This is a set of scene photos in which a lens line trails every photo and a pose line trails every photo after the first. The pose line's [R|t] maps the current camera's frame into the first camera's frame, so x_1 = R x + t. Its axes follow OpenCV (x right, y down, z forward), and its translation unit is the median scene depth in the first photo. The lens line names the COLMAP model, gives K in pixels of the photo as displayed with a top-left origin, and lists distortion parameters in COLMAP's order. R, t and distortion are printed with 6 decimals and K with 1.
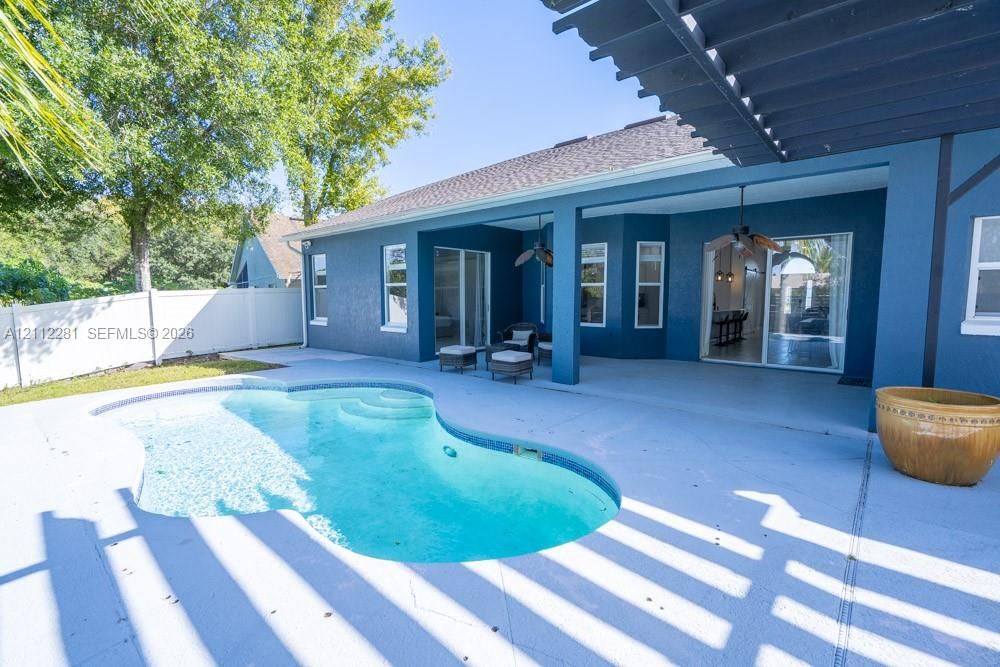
lens RADIAL K [[429.1, 0, 500.0], [0, 429.1, 333.5], [0, 0, 1]] dist [0.001290, 0.000167]
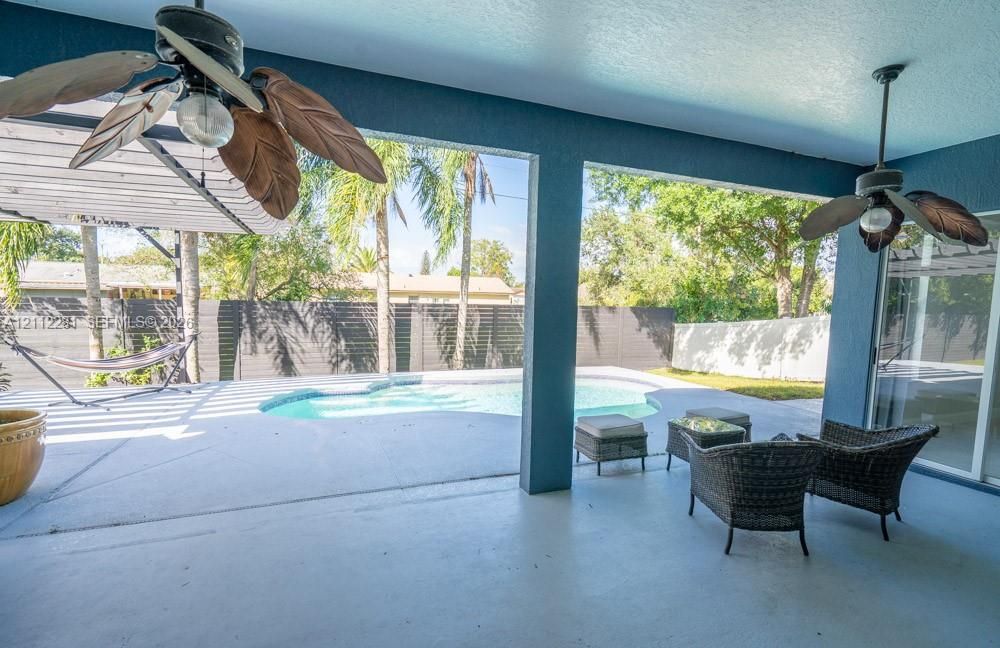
lens RADIAL K [[458.6, 0, 500.0], [0, 458.6, 324.0], [0, 0, 1]] dist [-0.000418, -0.000009]
pose [[-0.447810, 0.046786, -0.892904, 1.513040], [-0.103601, 0.989189, 0.103789, -0.262951], [0.888106, 0.138984, -0.438122, 2.584428]]
